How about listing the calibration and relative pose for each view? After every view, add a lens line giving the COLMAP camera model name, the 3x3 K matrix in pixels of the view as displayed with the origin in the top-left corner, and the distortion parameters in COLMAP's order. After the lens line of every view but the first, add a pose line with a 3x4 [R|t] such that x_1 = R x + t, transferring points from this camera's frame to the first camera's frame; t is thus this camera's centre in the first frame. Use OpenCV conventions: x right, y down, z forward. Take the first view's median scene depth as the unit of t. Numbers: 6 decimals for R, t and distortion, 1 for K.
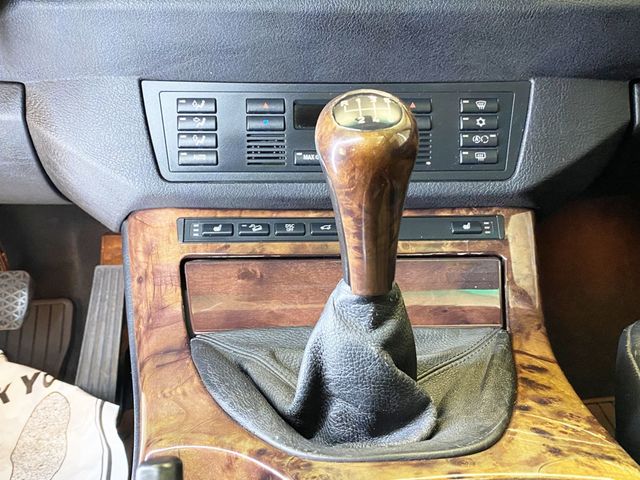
lens RADIAL K [[676.0, 0, 330.8], [0, 676.0, 238.7], [0, 0, 1]] dist [0.142494, -0.316707]
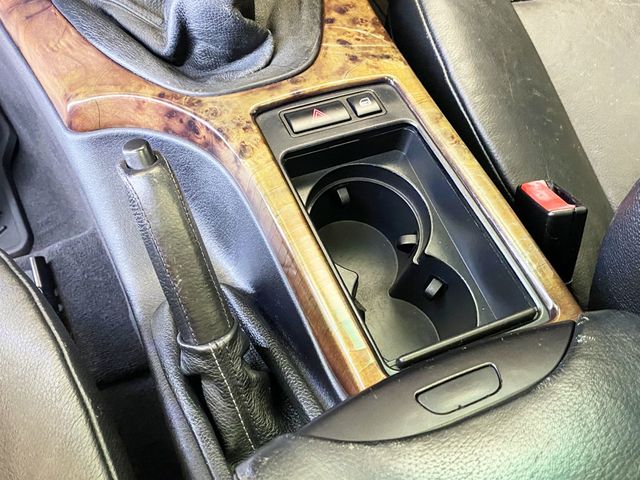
lens RADIAL K [[676.0, 0, 330.8], [0, 676.0, 238.7], [0, 0, 1]] dist [0.142494, -0.316707]
pose [[0.947083, -0.225164, 0.228769, -0.147324], [0.022571, 0.757650, 0.652270, -0.353196], [-0.320195, -0.612590, 0.722640, -0.301617]]
